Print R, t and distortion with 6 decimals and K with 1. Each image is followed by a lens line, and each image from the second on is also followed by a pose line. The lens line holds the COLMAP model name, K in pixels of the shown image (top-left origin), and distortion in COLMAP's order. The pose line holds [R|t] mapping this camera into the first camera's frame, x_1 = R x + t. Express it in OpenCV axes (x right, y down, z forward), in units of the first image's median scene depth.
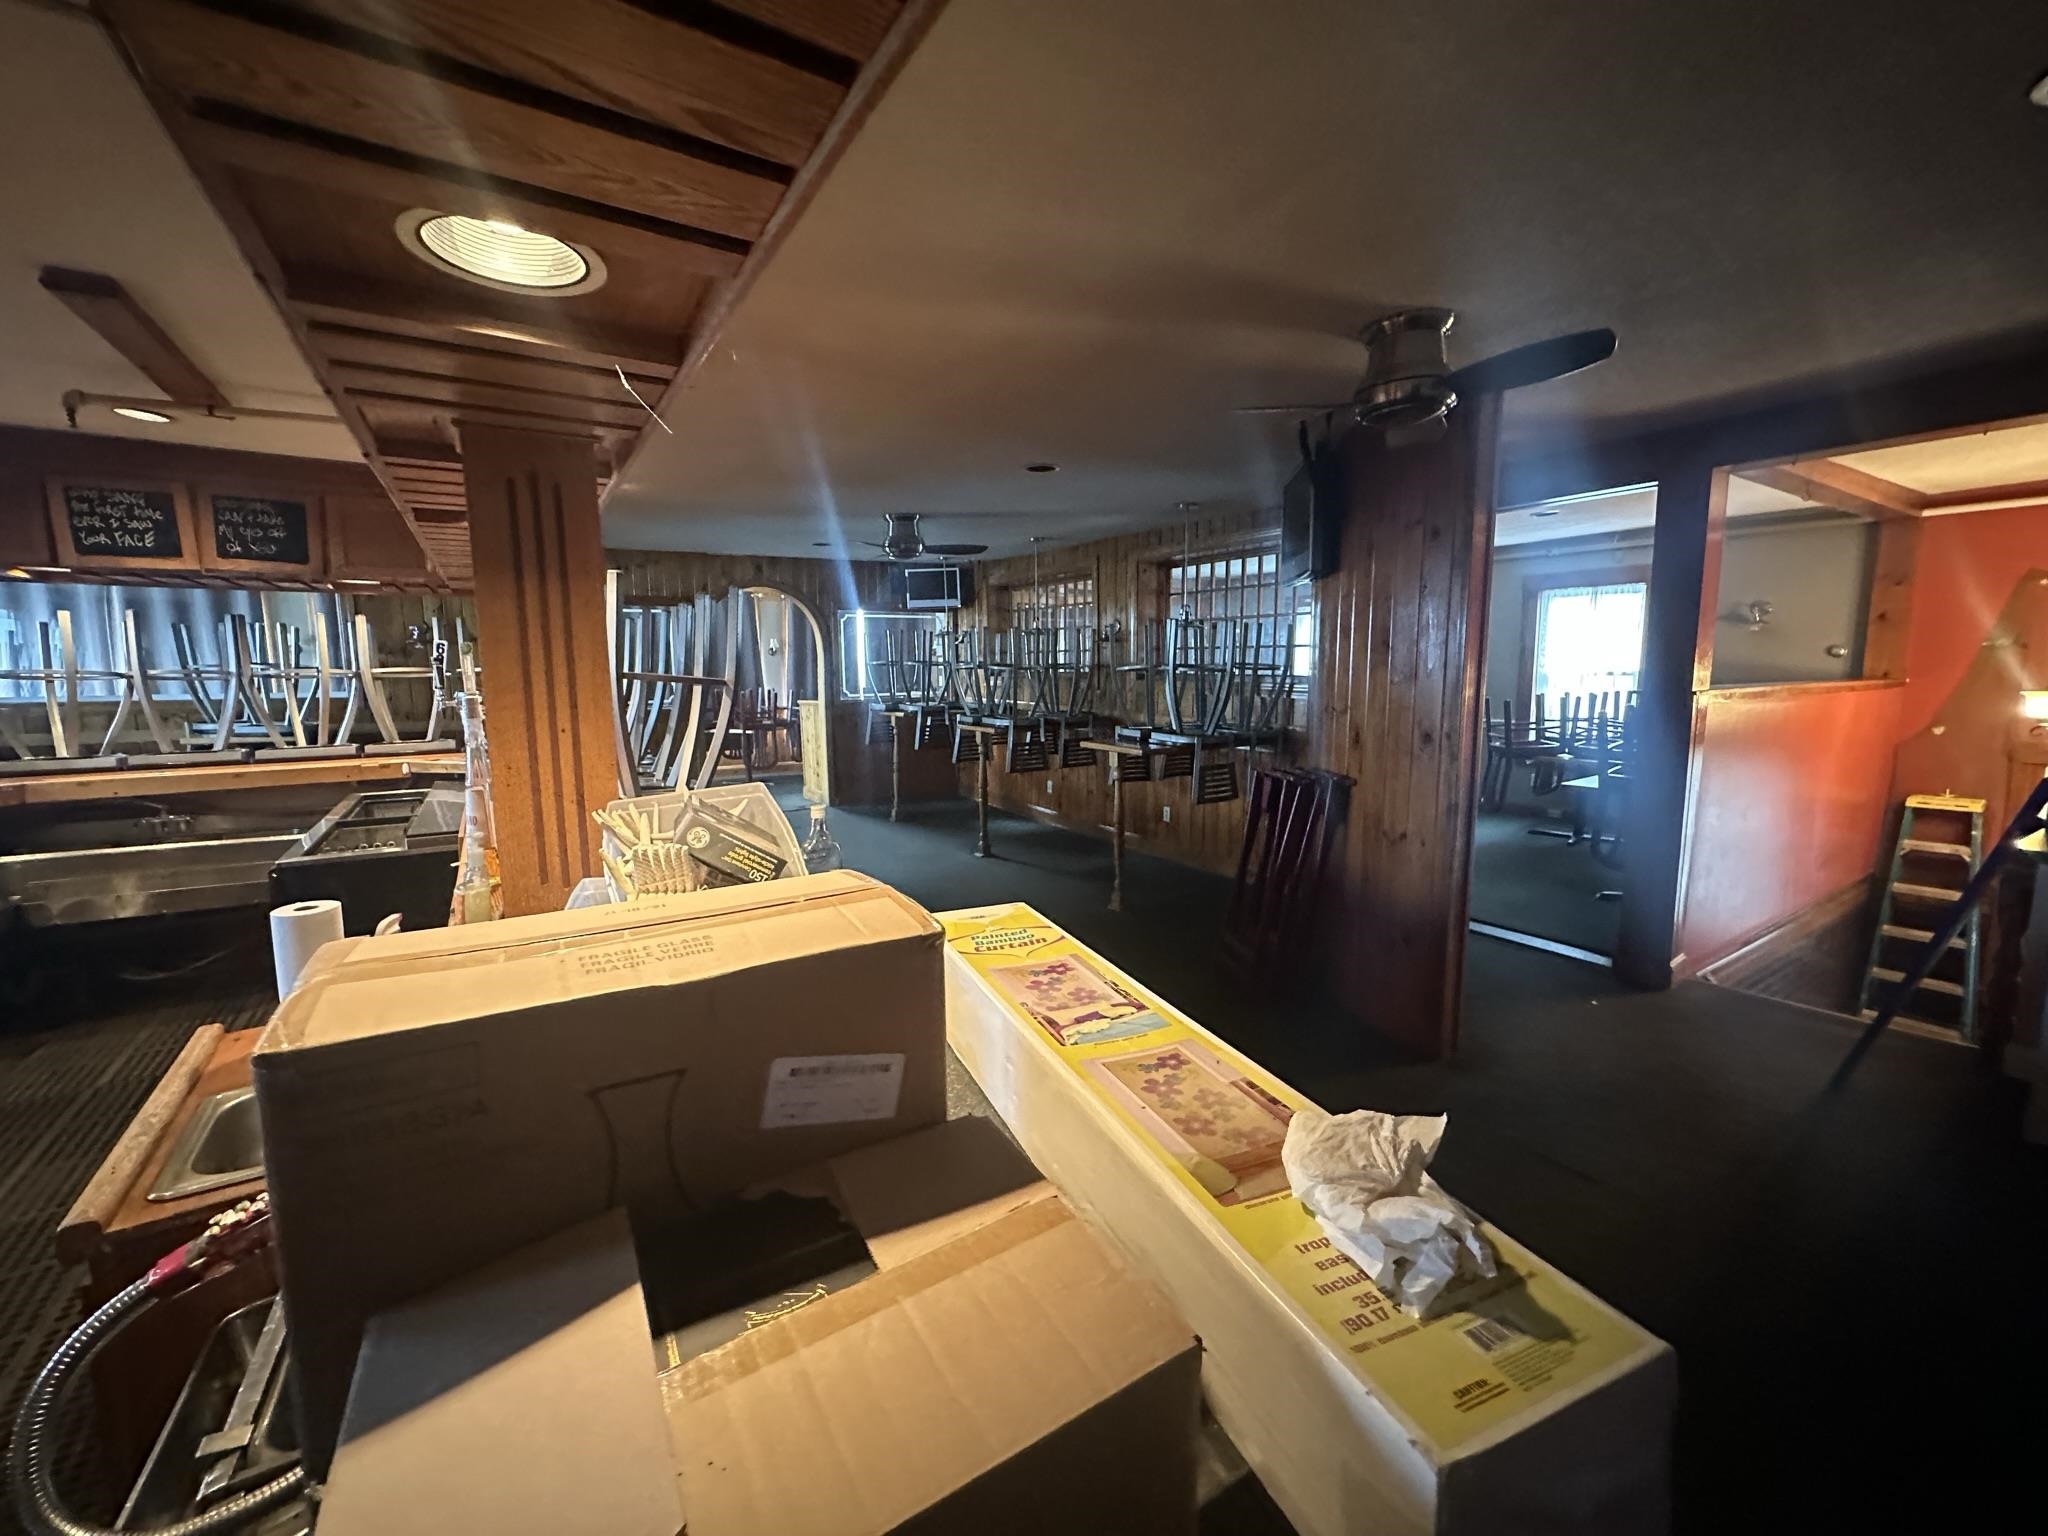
lens RADIAL K [[835.0, 0, 1024.0], [0, 835.0, 768.0], [0, 0, 1]] dist [-0.000680, -0.000519]
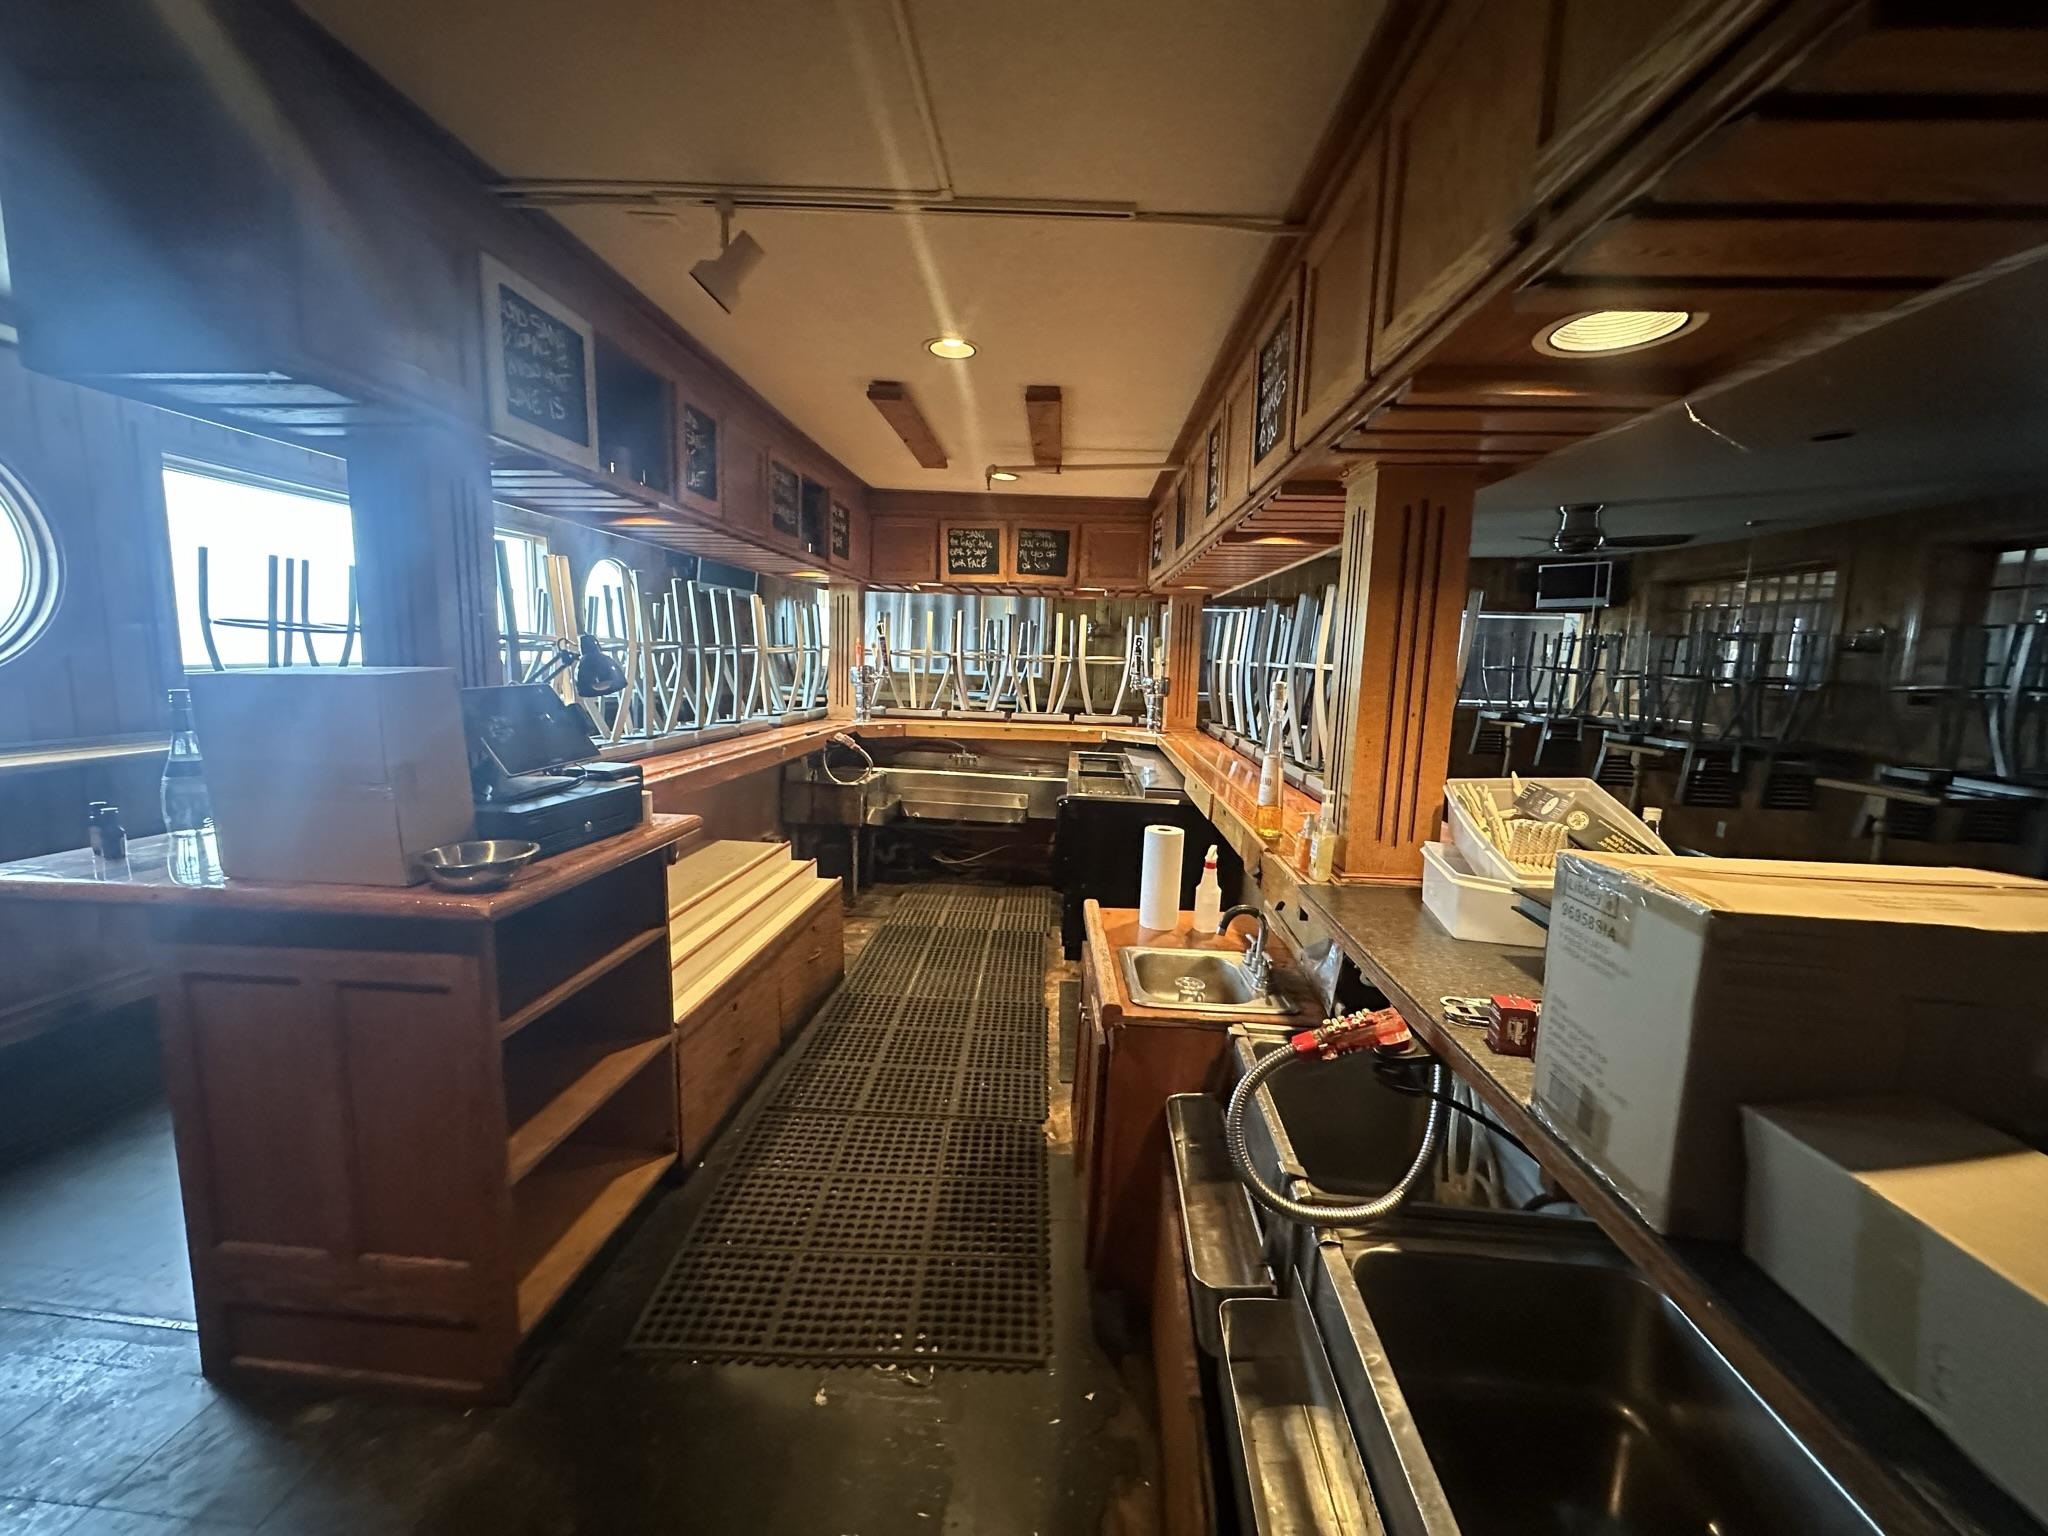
lens RADIAL K [[824.7, 0, 1024.0], [0, 824.7, 768.0], [0, 0, 1]] dist [-0.001772, -0.000300]
pose [[0.800869, 0.111731, -0.588324, -0.081253], [-0.110323, 0.993152, 0.038434, 0.012659], [0.588590, 0.034126, 0.807711, -0.073730]]
